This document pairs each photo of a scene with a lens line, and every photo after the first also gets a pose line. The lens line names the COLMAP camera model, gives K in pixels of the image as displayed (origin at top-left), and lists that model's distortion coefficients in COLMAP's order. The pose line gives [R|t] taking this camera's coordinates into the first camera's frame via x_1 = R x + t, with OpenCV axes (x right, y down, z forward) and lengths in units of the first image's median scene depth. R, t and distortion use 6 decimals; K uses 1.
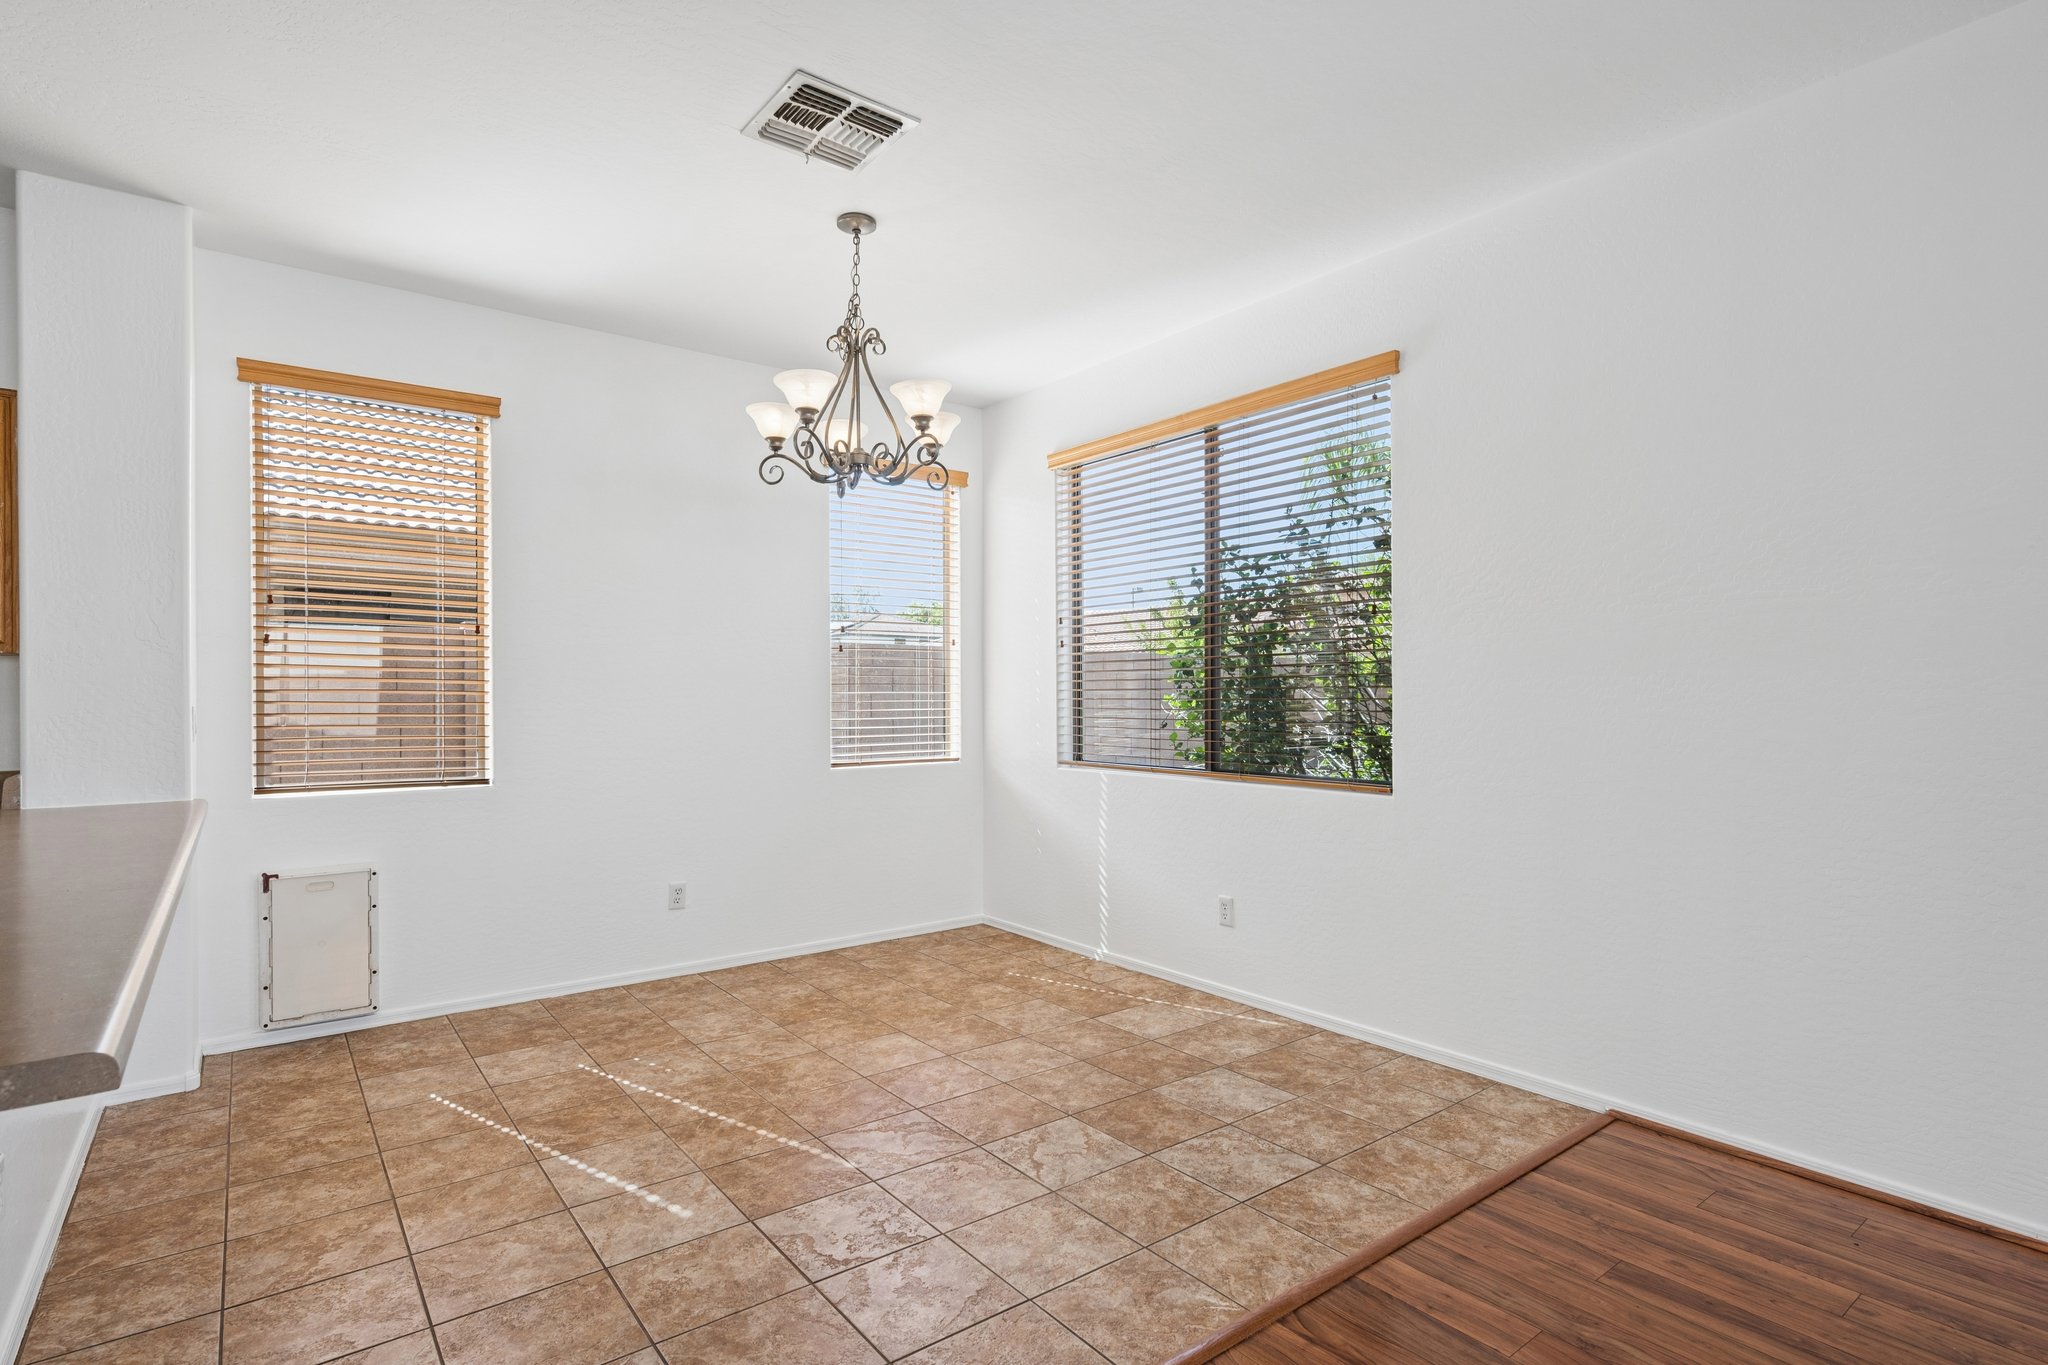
lens RADIAL K [[1015.9, 0, 1029.7], [0, 1015.9, 694.1], [0, 0, 1]] dist [-0.000736, 0.002693]
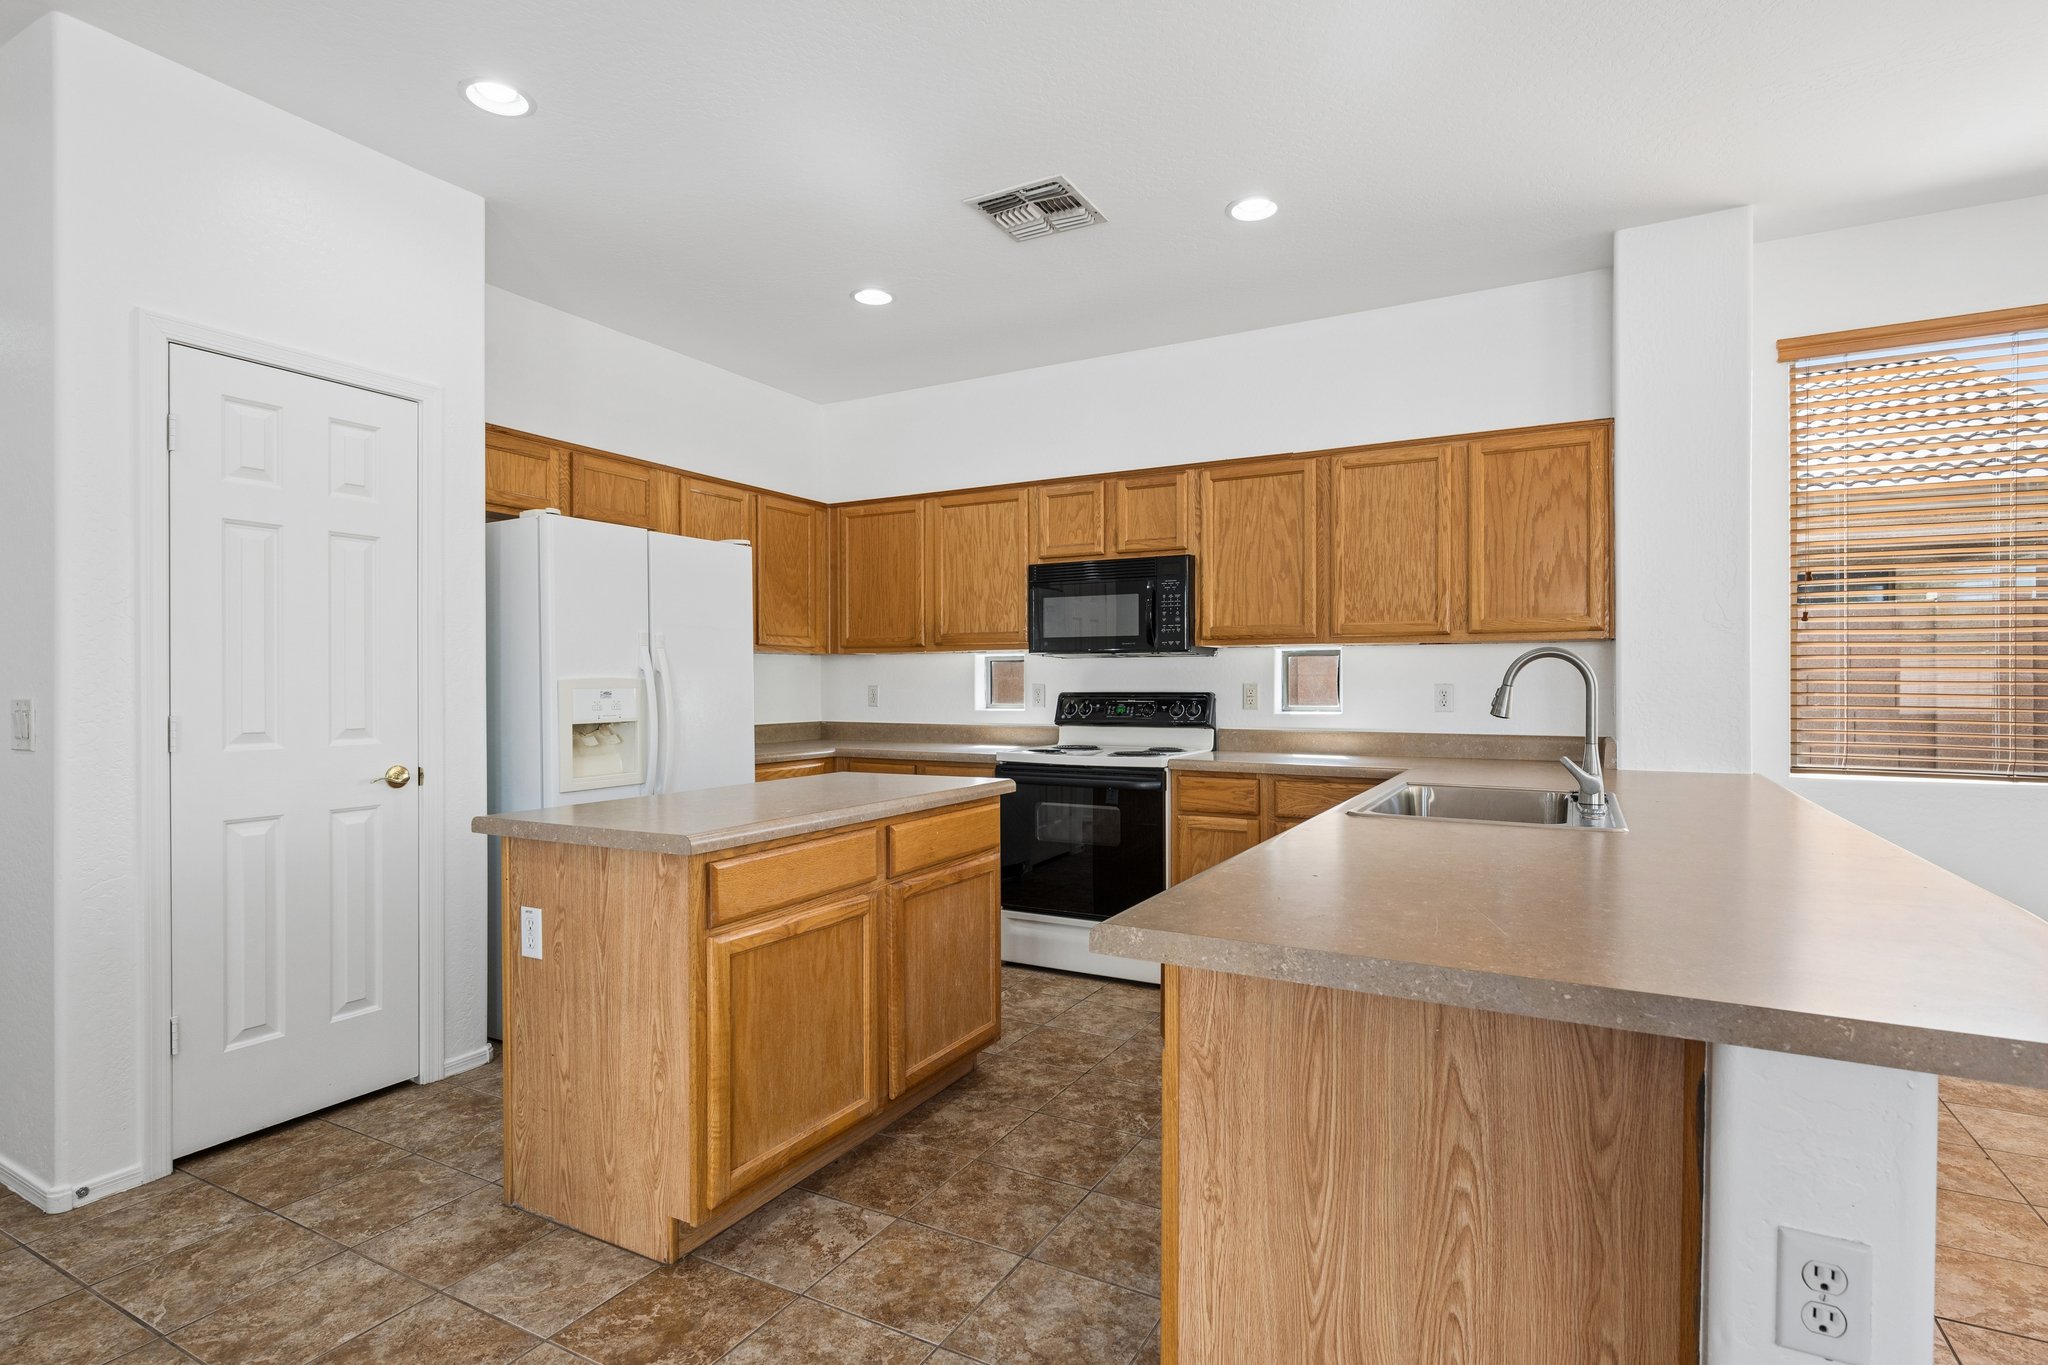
lens RADIAL K [[1015.9, 0, 1034.5], [0, 1015.9, 682.3], [0, 0, 1]] dist [-0.000736, 0.002693]
pose [[0.409676, 0.002369, -0.912228, -0.155913], [0.001016, 0.999995, 0.003054, 0.005579], [0.912230, -0.002178, 0.409672, -0.088033]]
